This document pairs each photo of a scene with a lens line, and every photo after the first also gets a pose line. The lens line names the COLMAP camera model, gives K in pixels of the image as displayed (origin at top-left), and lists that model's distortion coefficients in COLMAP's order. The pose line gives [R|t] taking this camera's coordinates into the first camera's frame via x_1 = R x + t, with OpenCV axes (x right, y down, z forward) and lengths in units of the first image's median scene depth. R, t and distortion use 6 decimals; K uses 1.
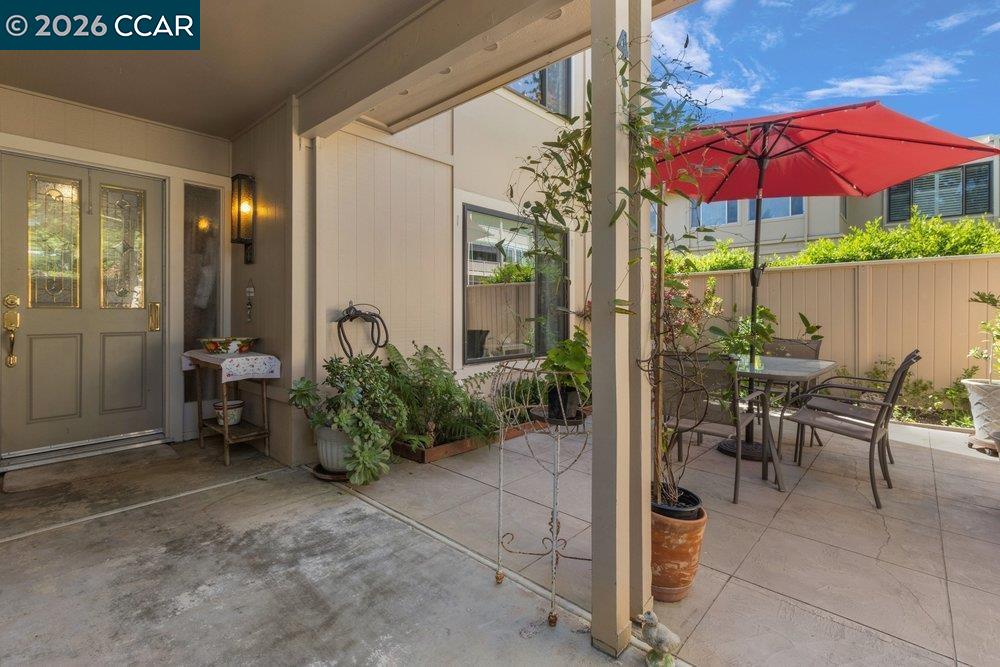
lens RADIAL K [[464.0, 0, 498.6], [0, 464.0, 314.8], [0, 0, 1]] dist [0.001103, -0.000869]
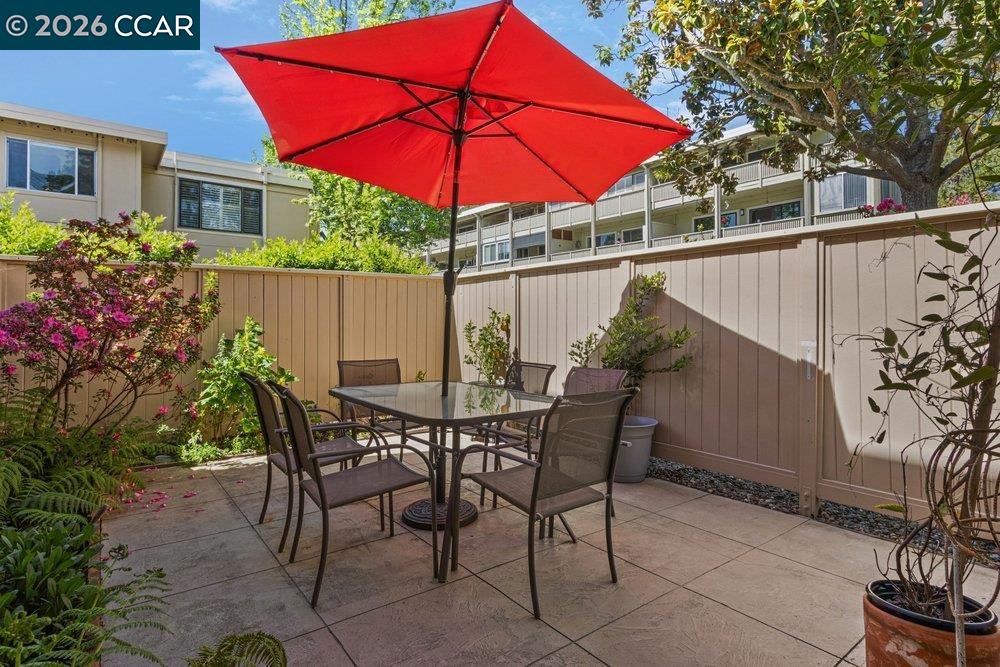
lens RADIAL K [[506.0, 0, 501.4], [0, 506.0, 321.7], [0, 0, 1]] dist [-0.000169, -0.000307]
pose [[0.188075, -0.002372, 0.982152, -0.188072], [0.004502, 0.999989, 0.001553, -0.011651], [-0.982144, 0.004130, 0.188084, 0.569853]]
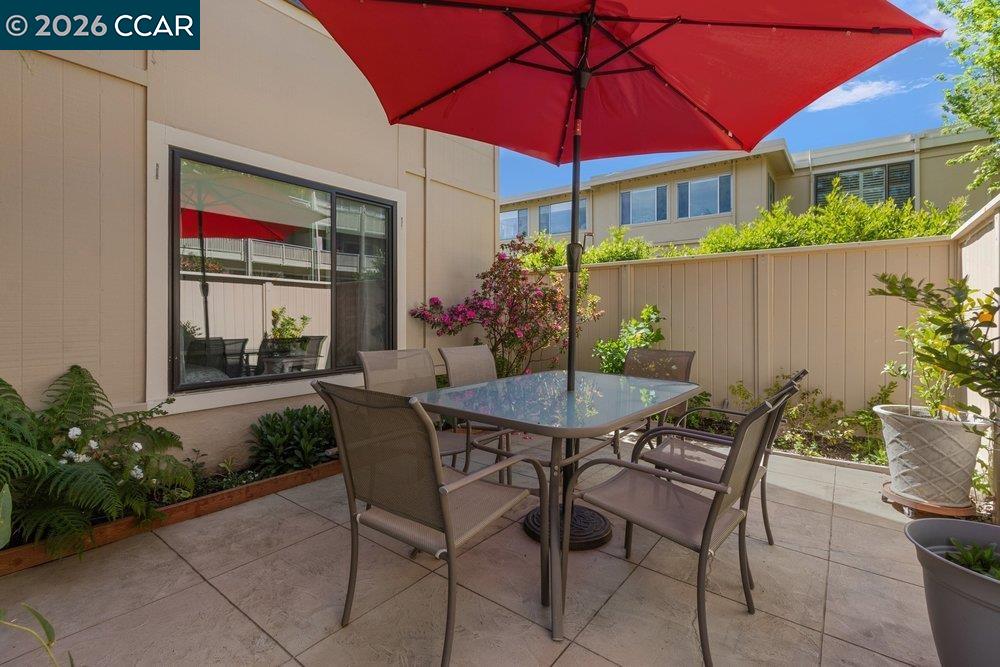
lens RADIAL K [[464.0, 0, 498.6], [0, 464.0, 314.8], [0, 0, 1]] dist [0.001103, -0.000869]
pose [[0.996524, 0.000803, 0.083303, 0.298381], [-0.000776, 1.000000, -0.000354, -0.001877], [-0.083303, 0.000288, 0.996524, 0.275263]]
